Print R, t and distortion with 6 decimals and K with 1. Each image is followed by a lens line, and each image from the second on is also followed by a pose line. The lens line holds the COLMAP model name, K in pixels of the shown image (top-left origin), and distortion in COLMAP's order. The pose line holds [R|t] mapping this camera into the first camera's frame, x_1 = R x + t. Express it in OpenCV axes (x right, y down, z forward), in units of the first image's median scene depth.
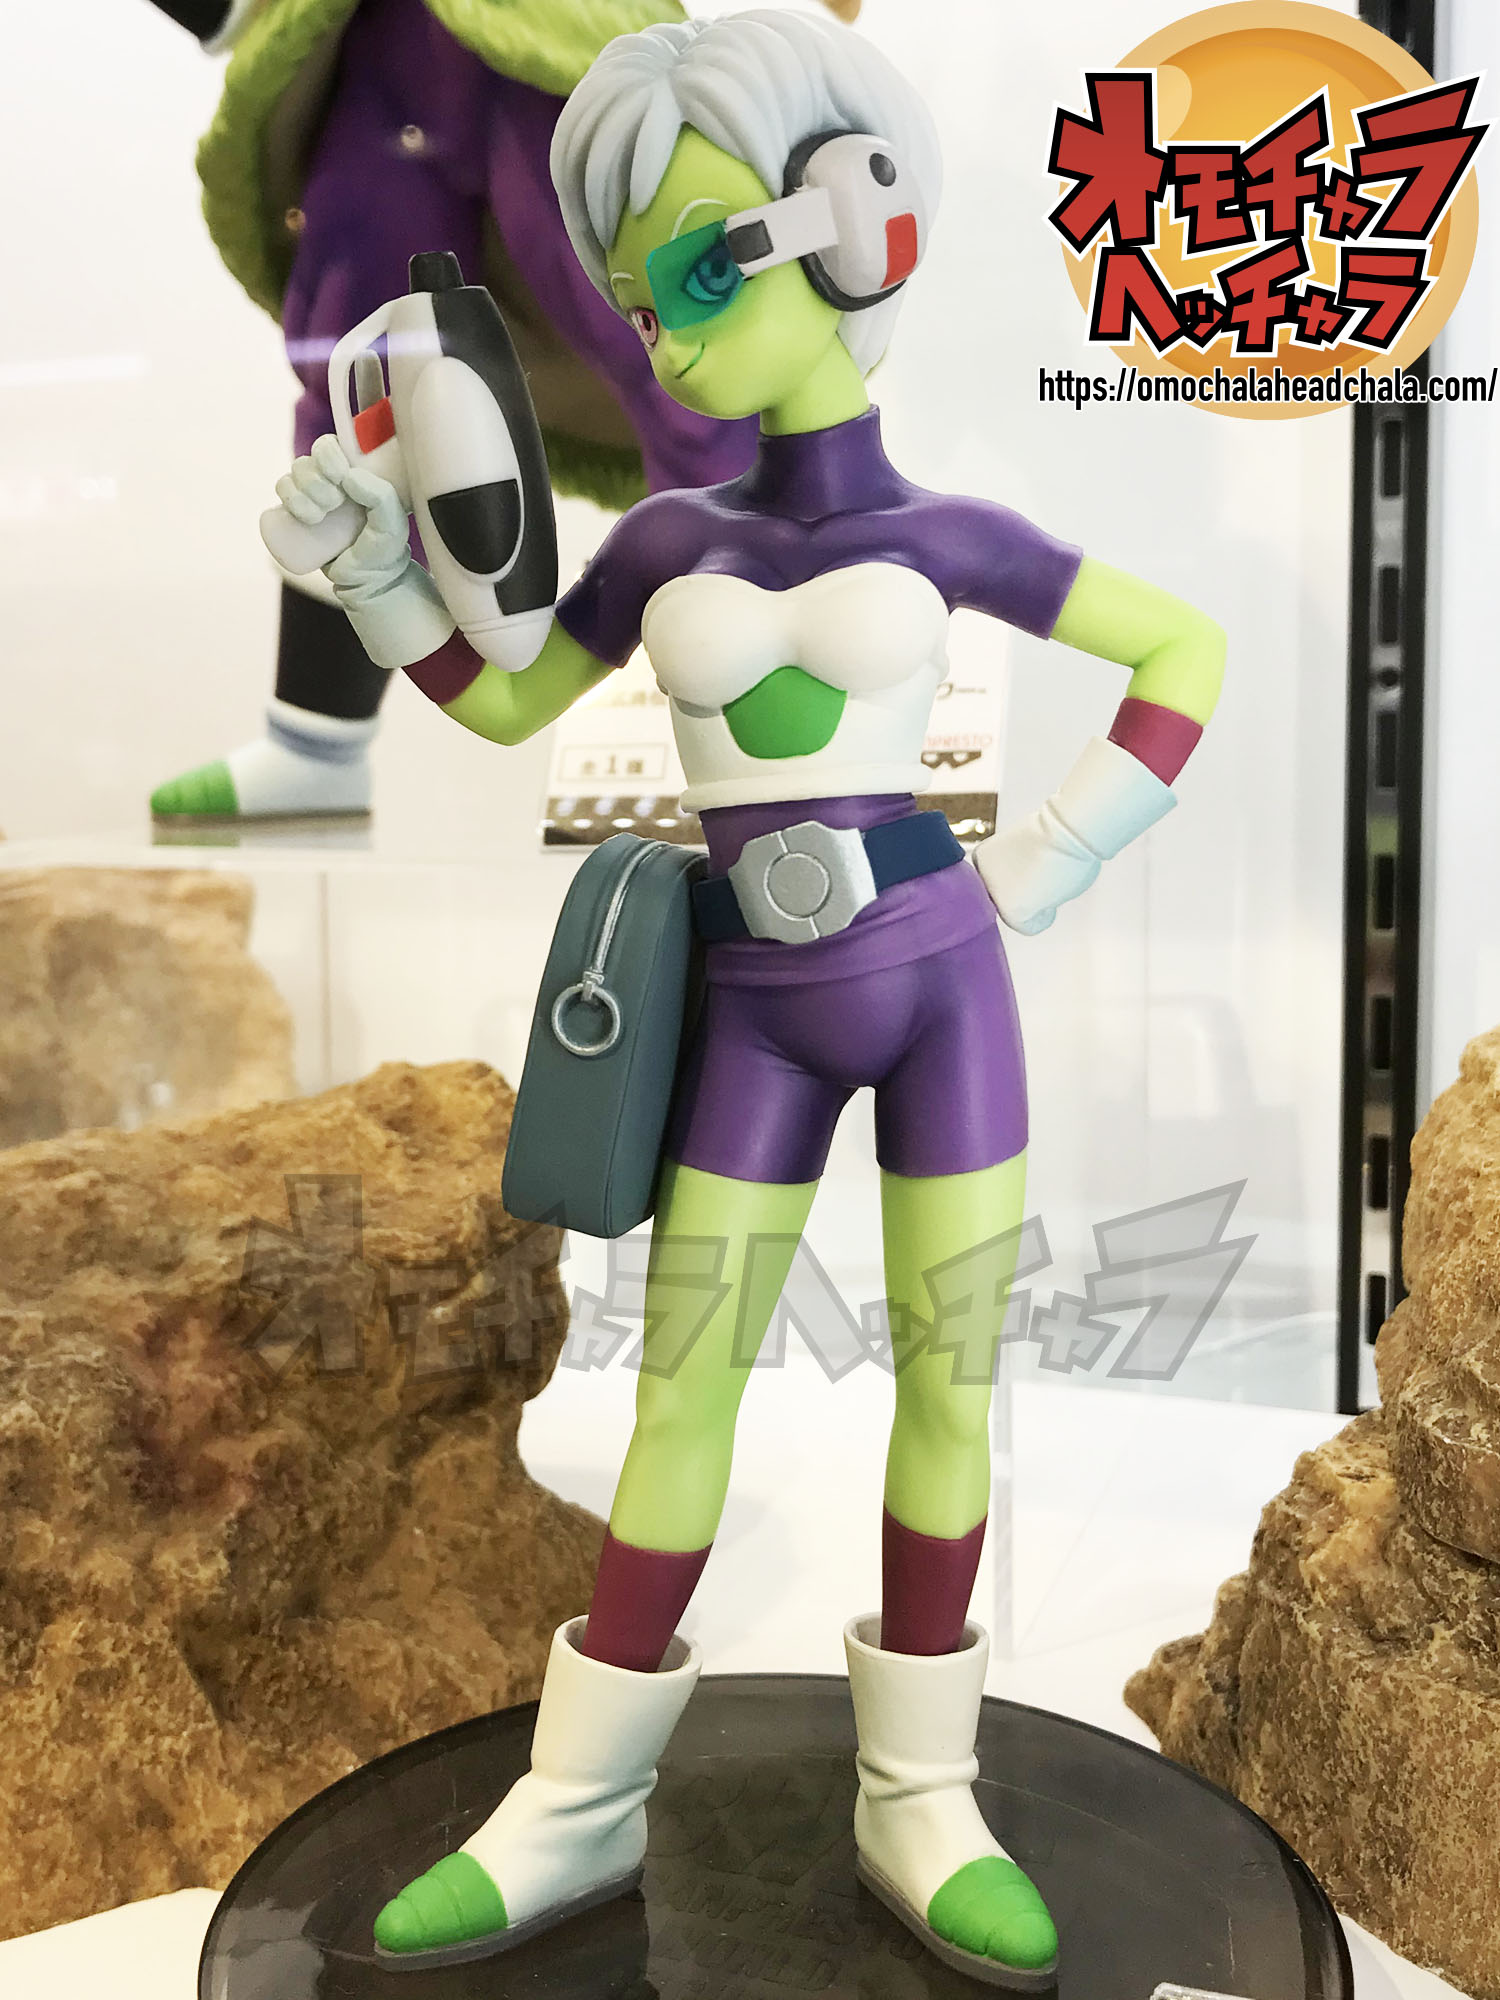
lens RADIAL K [[2263.6, 0, 748.6], [0, 2263.6, 956.7], [0, 0, 1]] dist [0.082391, -0.255449]
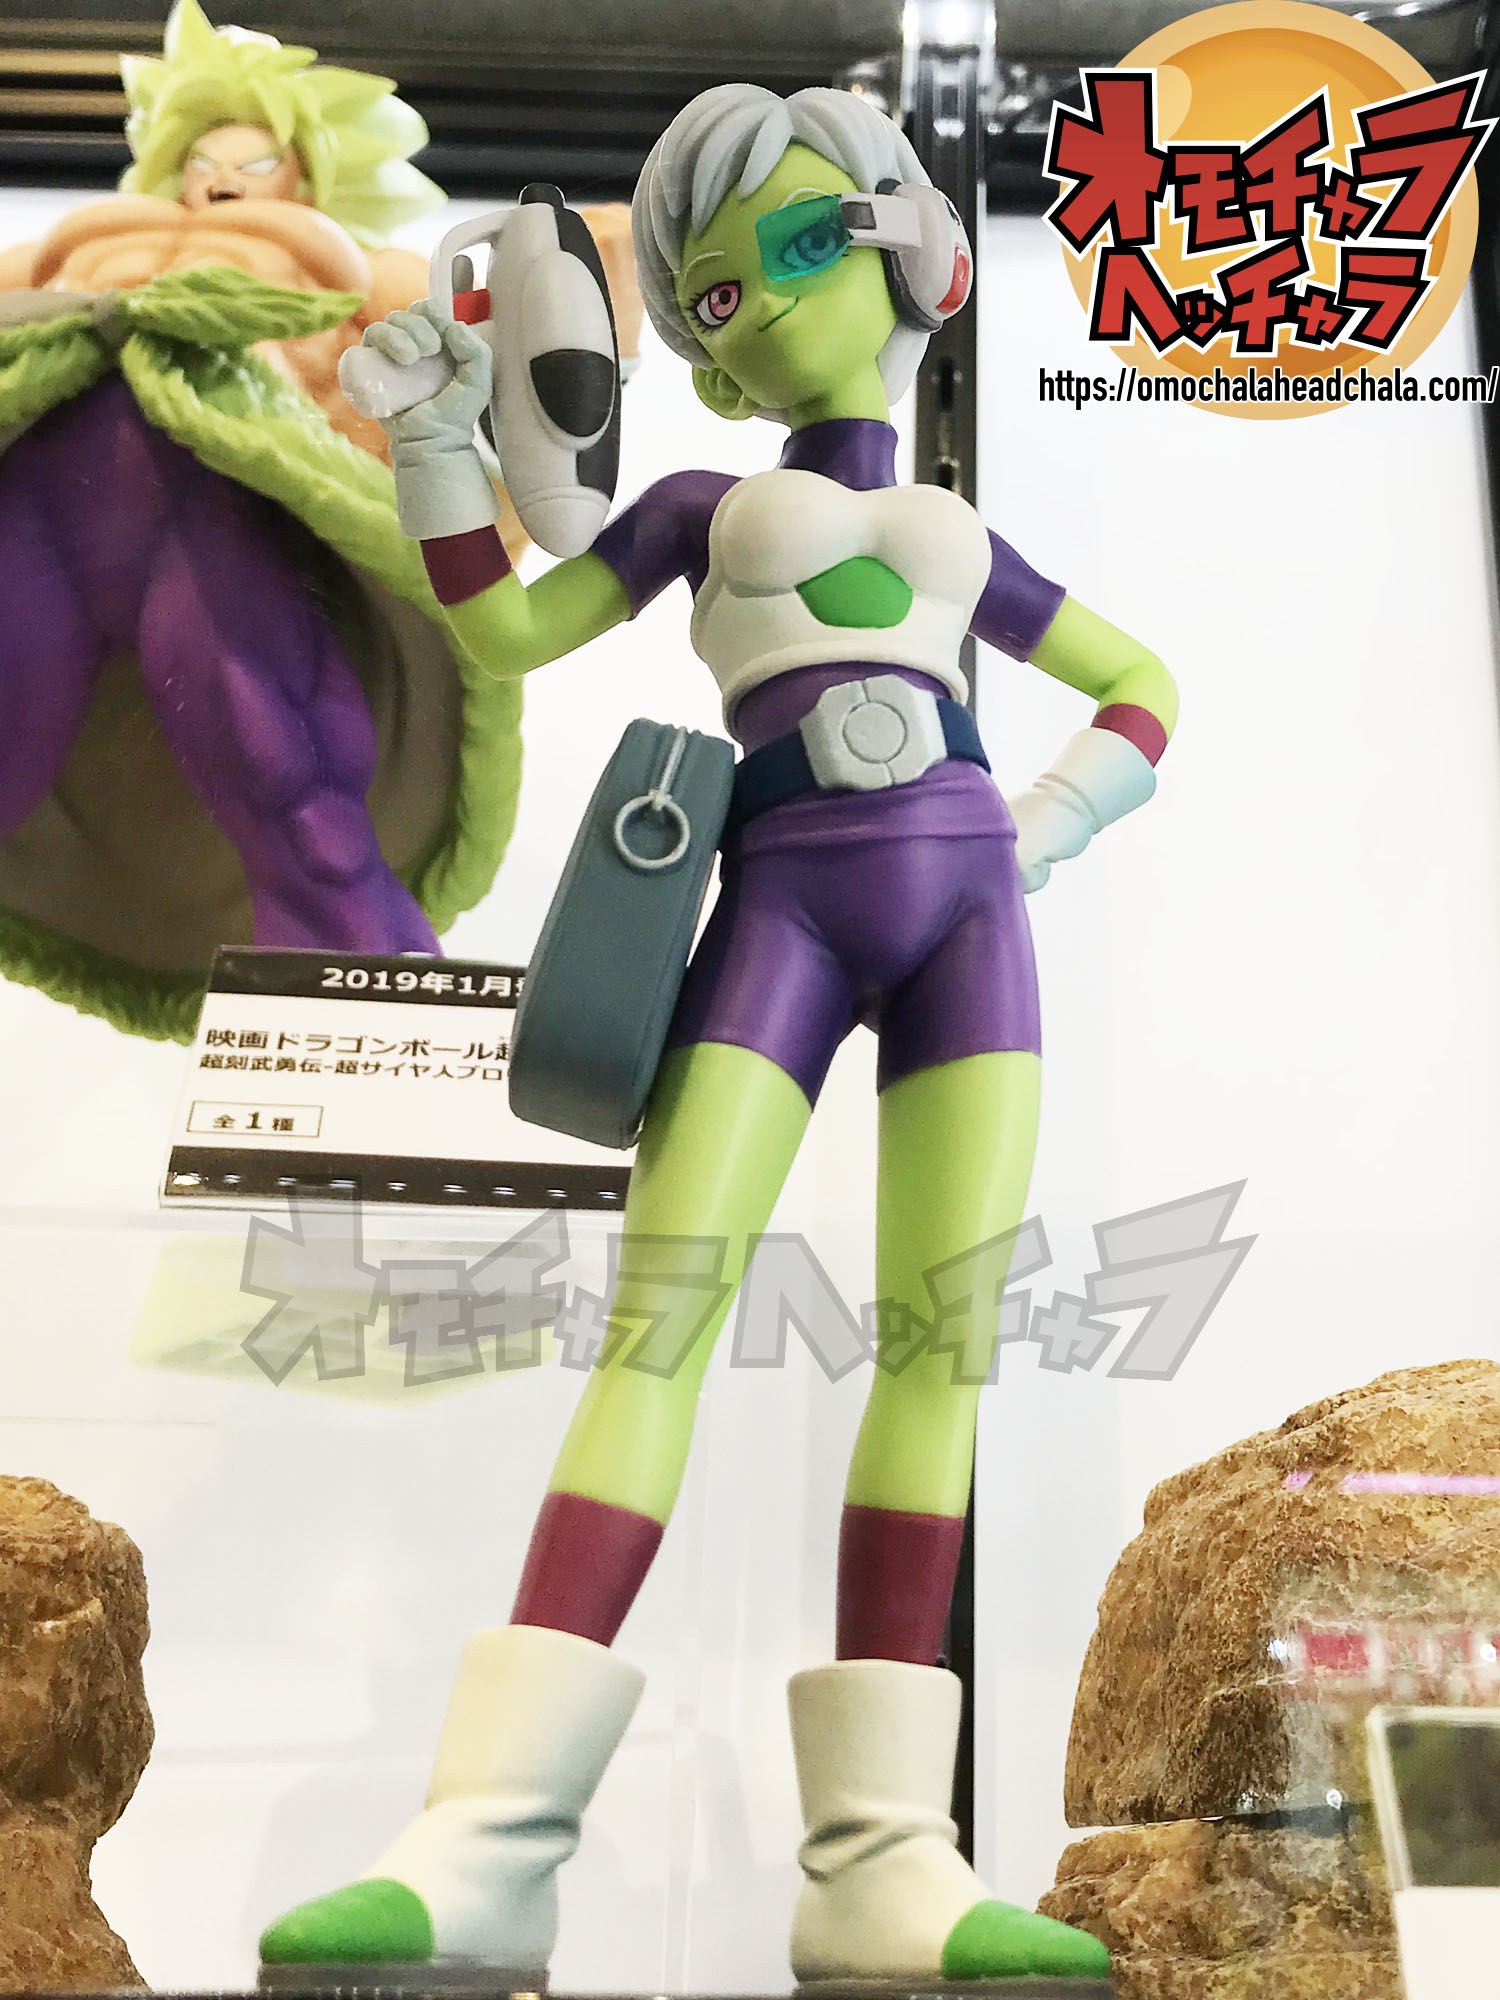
lens RADIAL K [[2574.7, 0, 914.9], [0, 2574.7, 860.3], [0, 0, 1]] dist [0.057394, -0.241415]
pose [[0.910424, 0.190462, 0.367222, -0.274390], [0.026252, 0.859315, -0.510772, 0.445250], [-0.412842, 0.474660, 0.777342, 0.087604]]
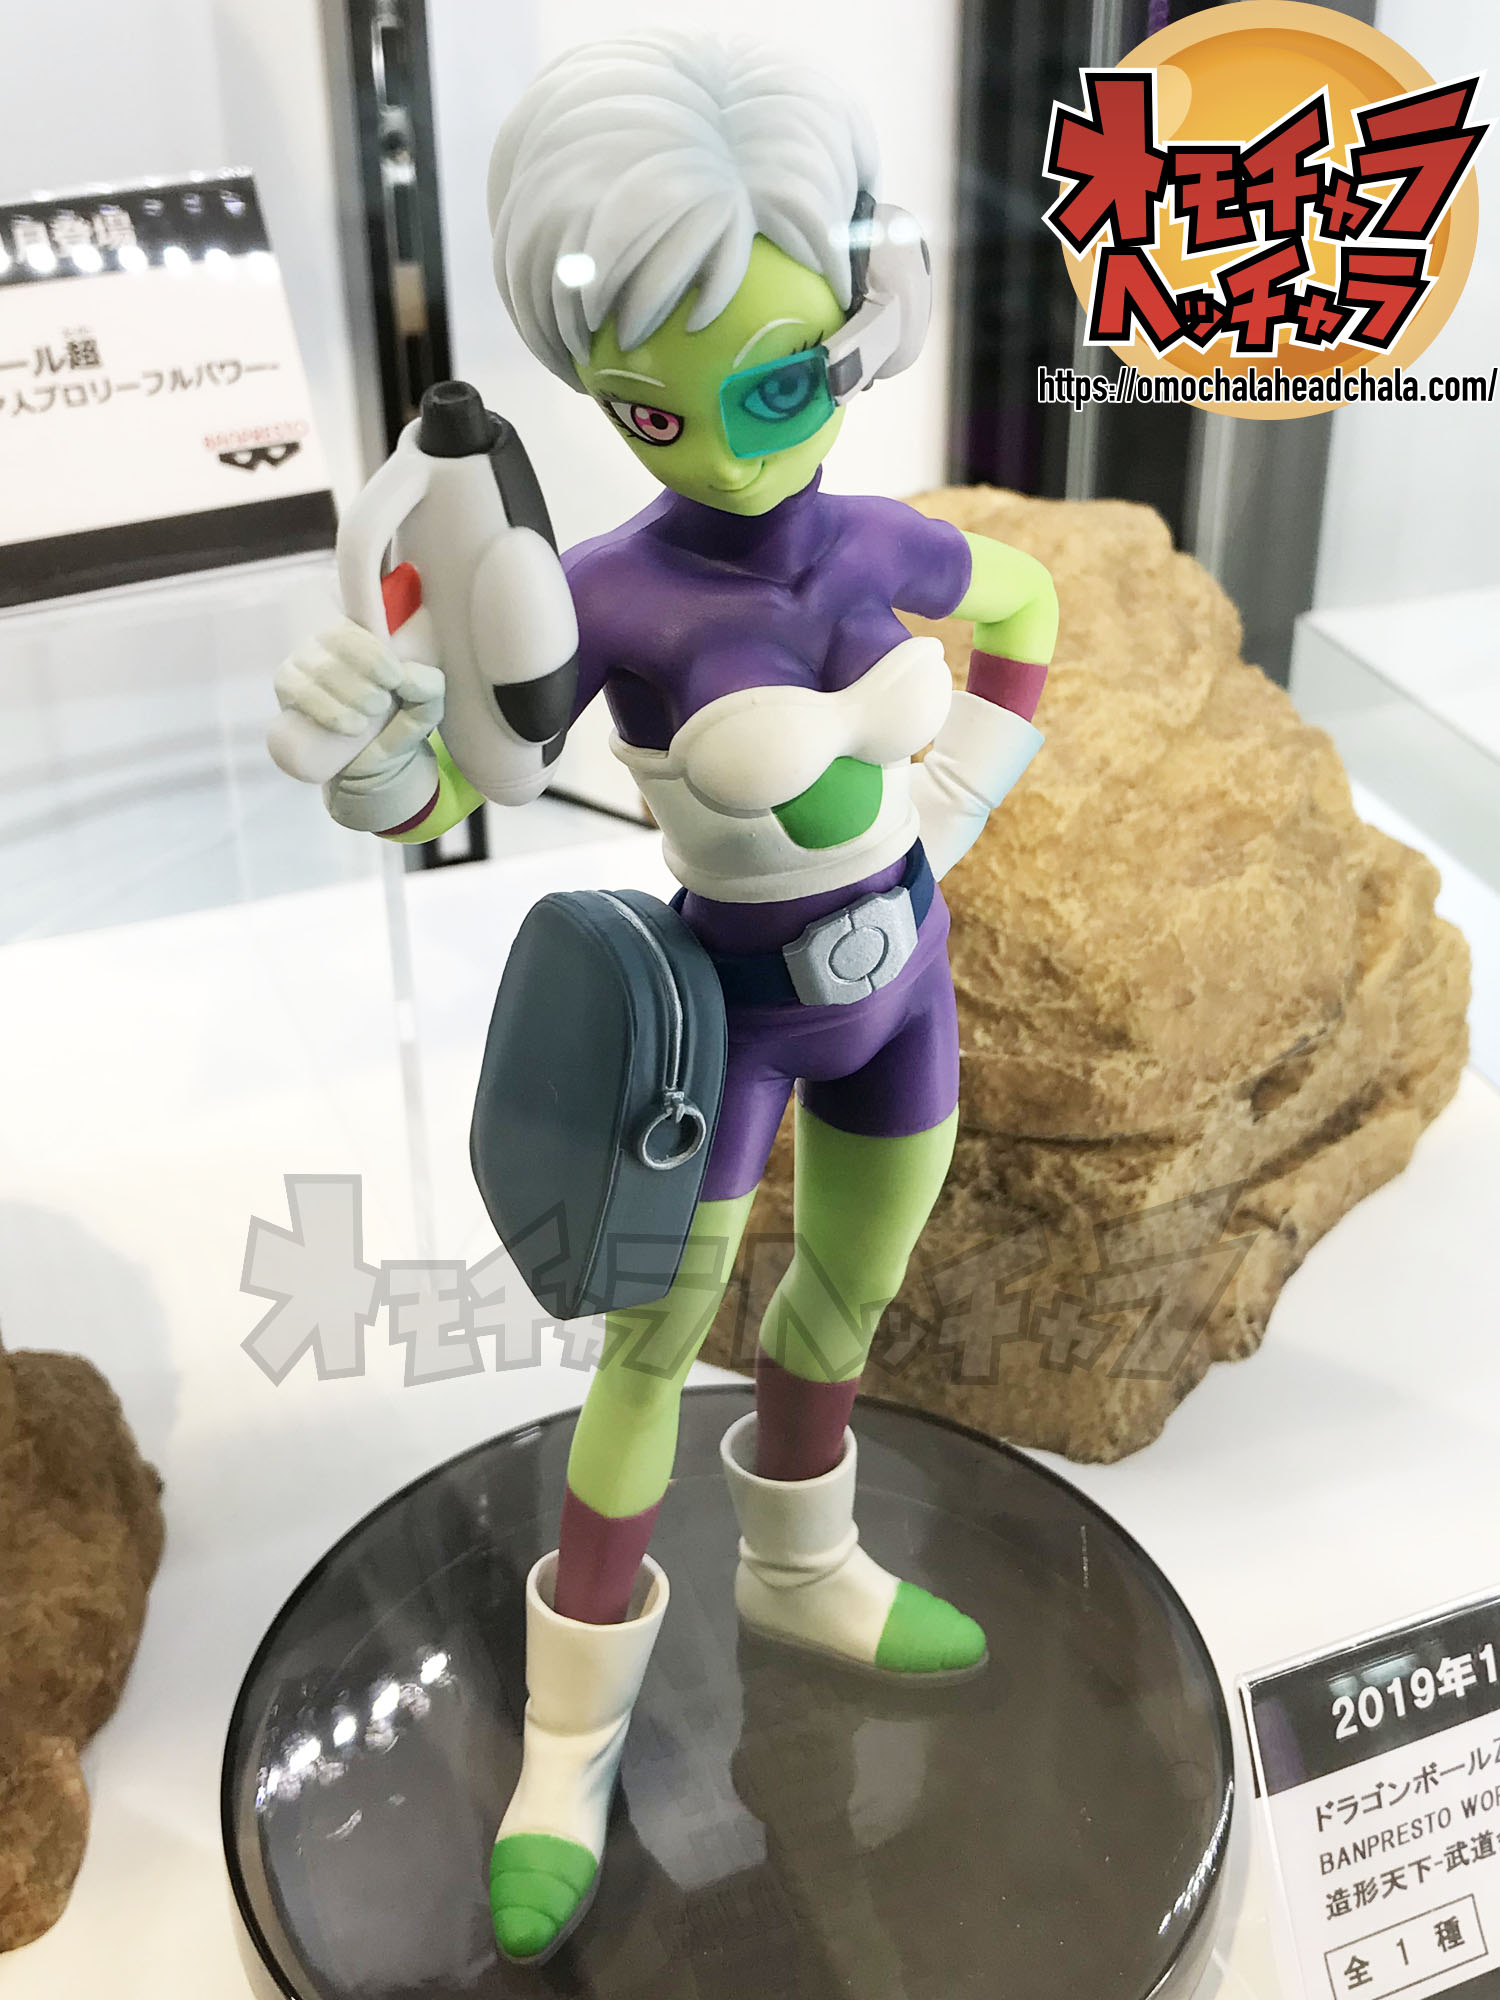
lens RADIAL K [[2380.8, 0, 829.8], [0, 2380.8, 852.2], [0, 0, 1]] dist [0.183051, -0.663065]
pose [[0.728022, -0.310399, 0.611258, -0.457809], [0.074108, 0.922034, 0.379948, -0.351425], [-0.681536, -0.231312, 0.694264, 0.202378]]
